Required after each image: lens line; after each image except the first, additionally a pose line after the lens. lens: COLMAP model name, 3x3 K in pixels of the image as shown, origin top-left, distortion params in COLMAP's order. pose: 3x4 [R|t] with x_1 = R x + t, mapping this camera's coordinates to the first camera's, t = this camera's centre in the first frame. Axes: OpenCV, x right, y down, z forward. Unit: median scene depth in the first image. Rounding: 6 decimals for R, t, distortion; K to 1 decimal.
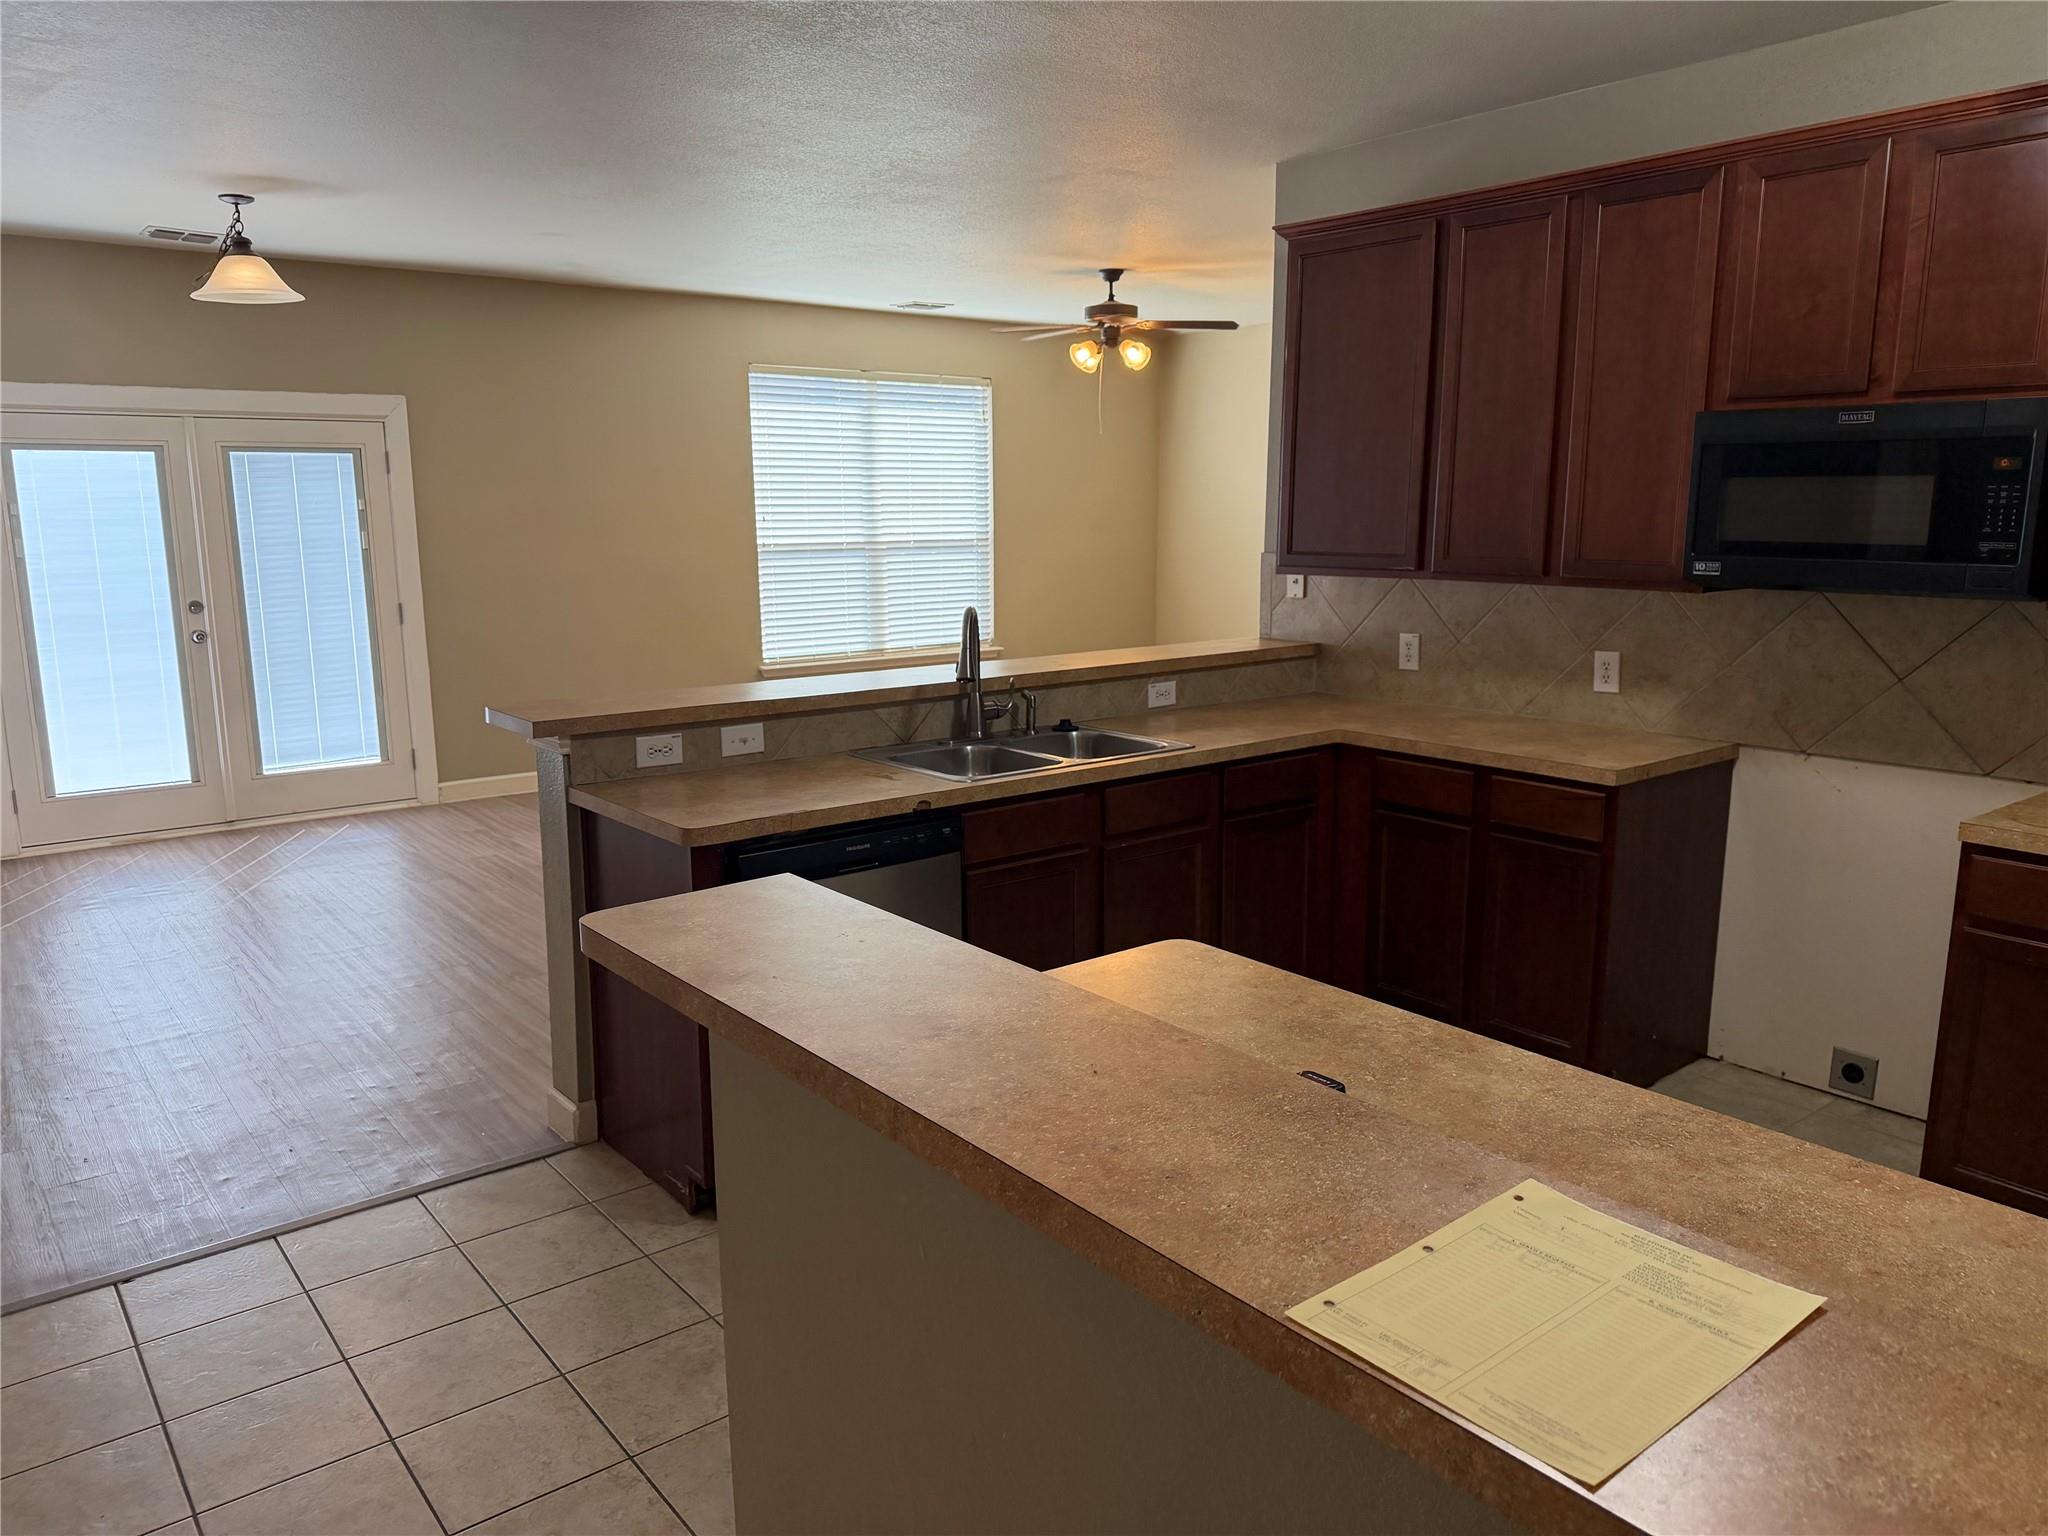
lens RADIAL K [[1437.4, 0, 1026.9], [0, 1437.4, 778.8], [0, 0, 1]] dist [0.057358, -0.093190]
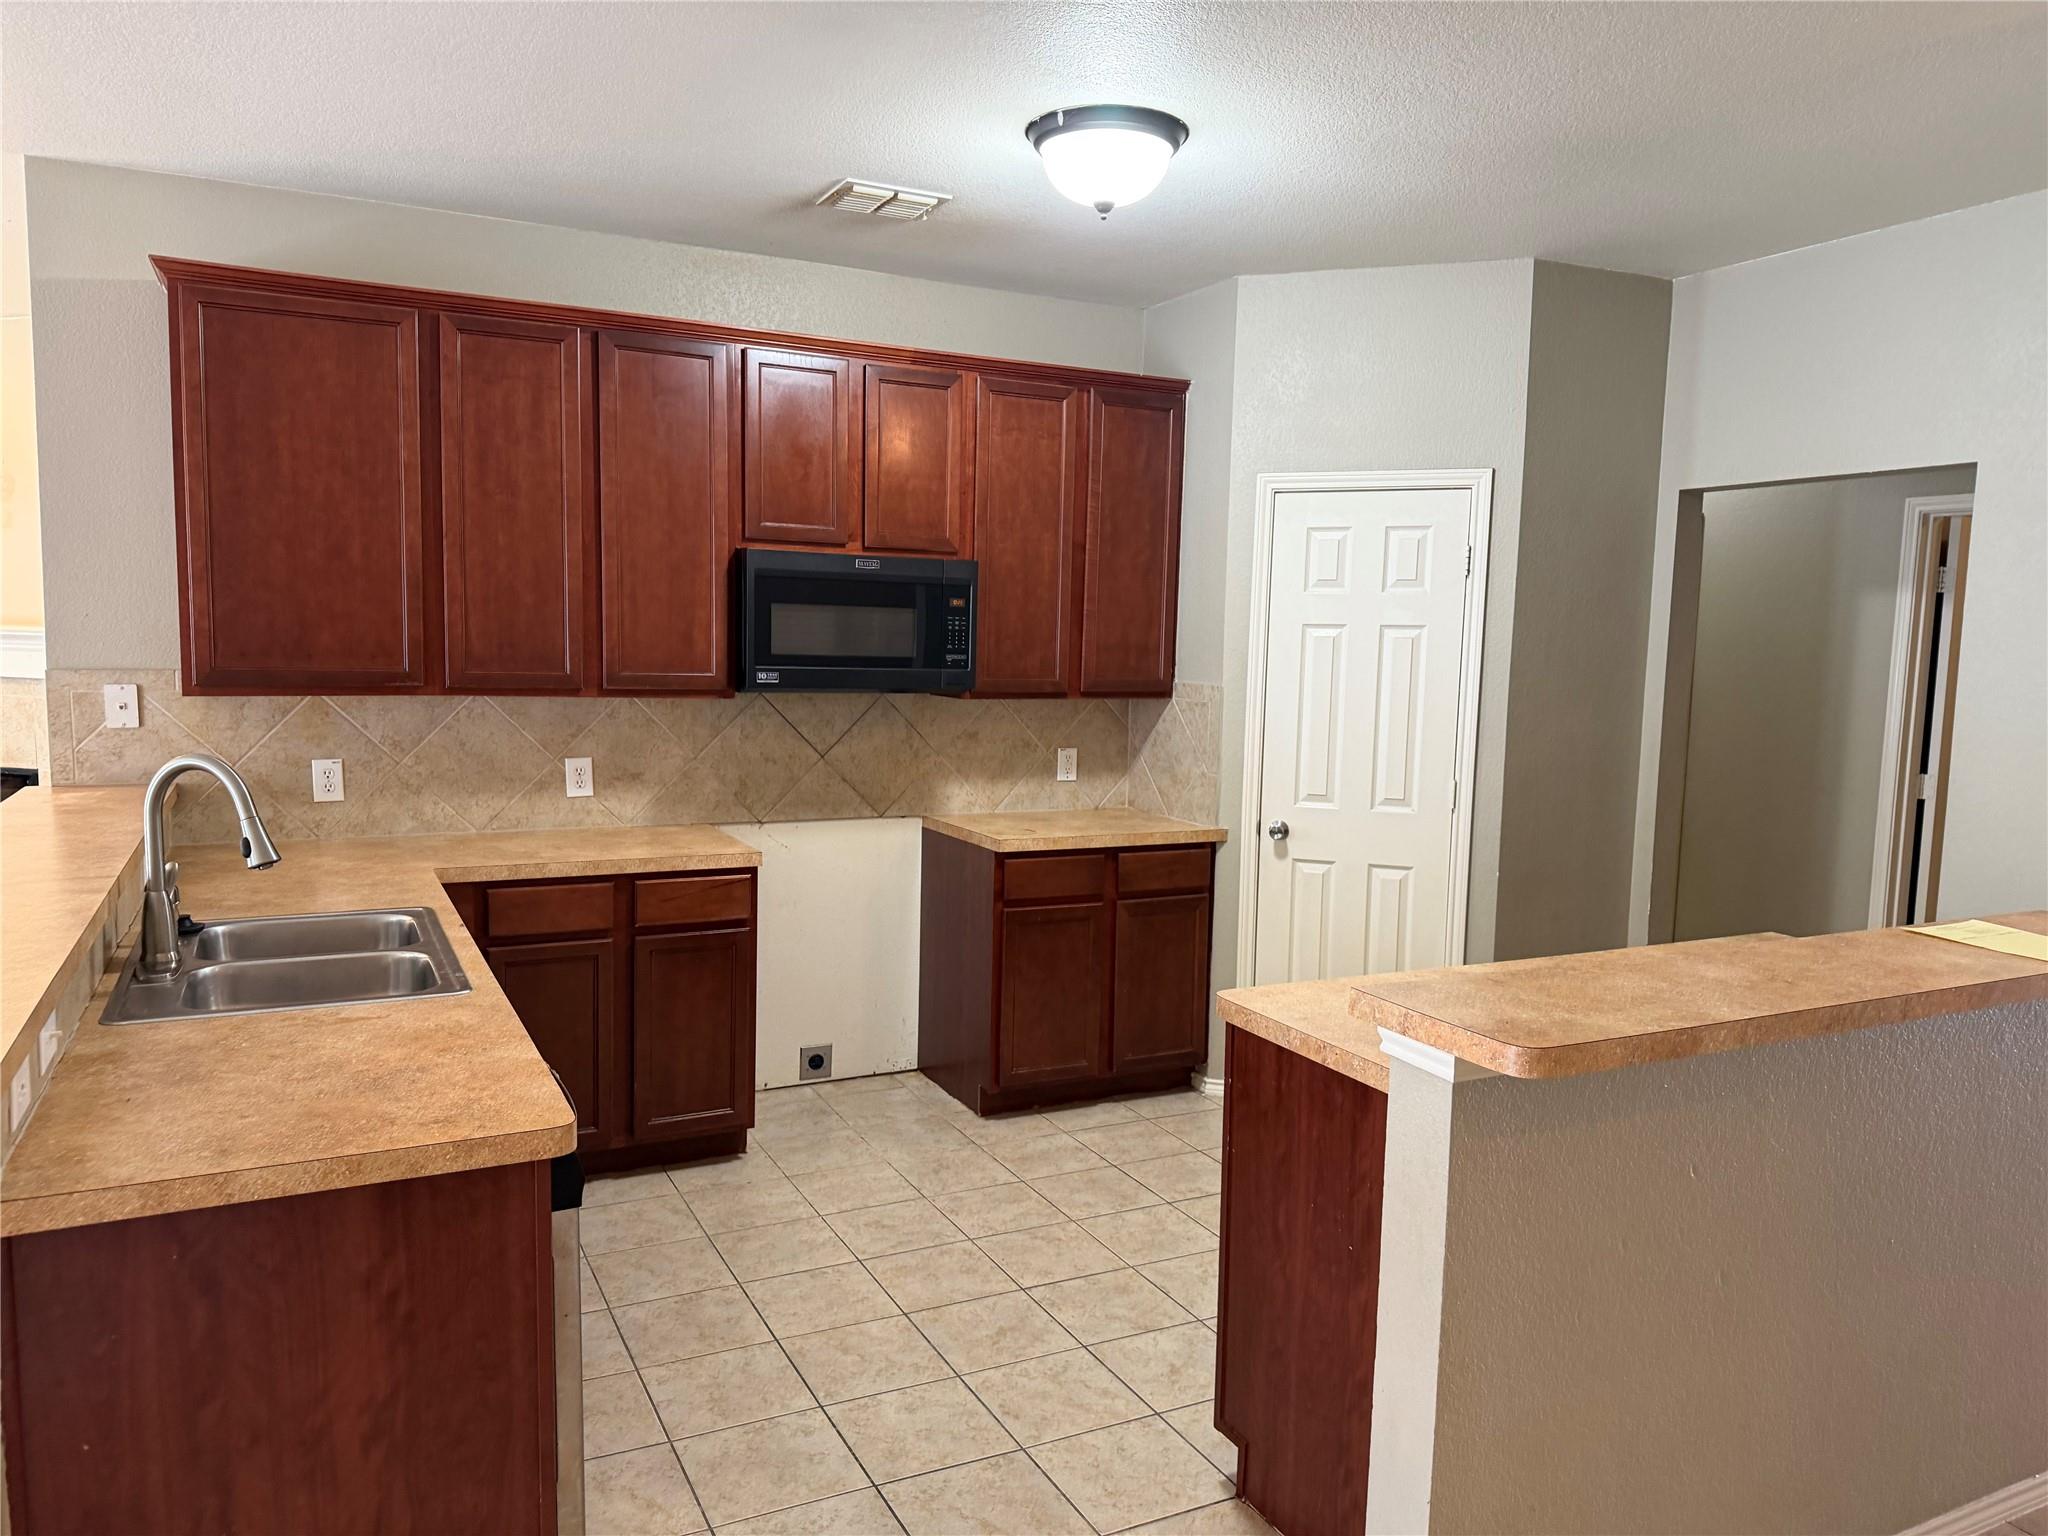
lens RADIAL K [[1432.9, 0, 1024.0], [0, 1432.9, 768.0], [0, 0, 1]] dist [0.009814, -0.001102]
pose [[0.190833, -0.082674, 0.978135, -0.330354], [0.160733, 0.985630, 0.051949, -0.048598], [-0.968374, 0.147305, 0.201379, 0.277952]]
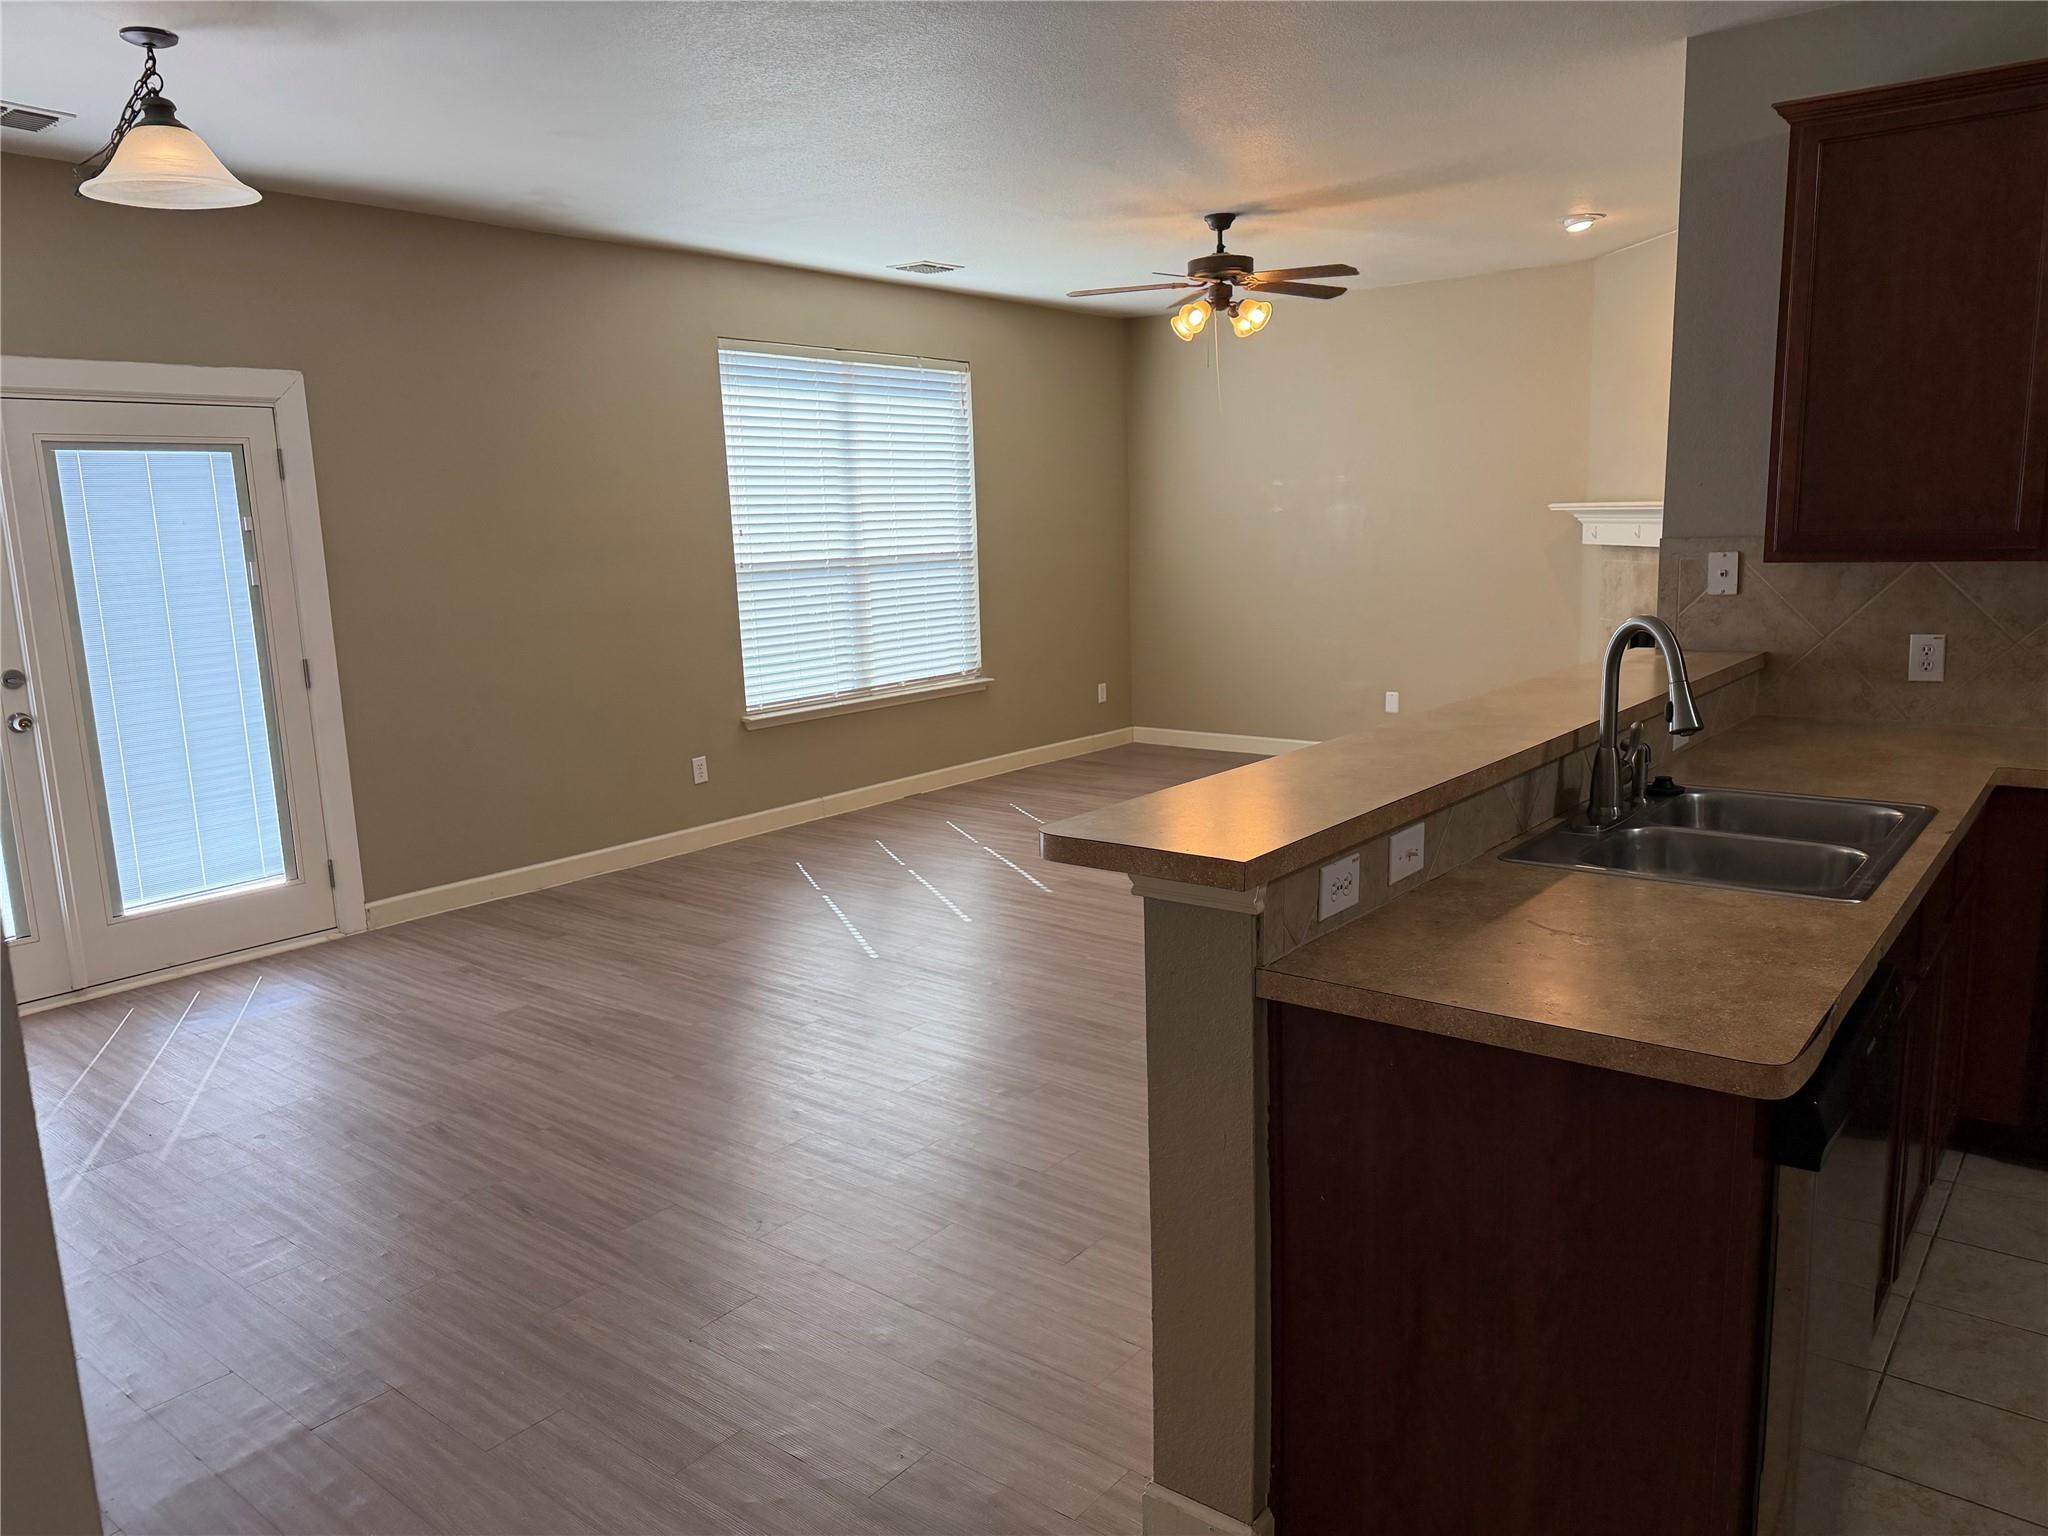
lens RADIAL K [[1430.8, 0, 1027.3], [0, 1430.8, 779.7], [0, 0, 1]] dist [0.025719, -0.041885]
pose [[0.973447, -0.065253, 0.219417, -0.250810], [0.068317, 0.997643, -0.006396, -0.033730], [-0.218483, 0.021216, 0.975610, 0.234527]]
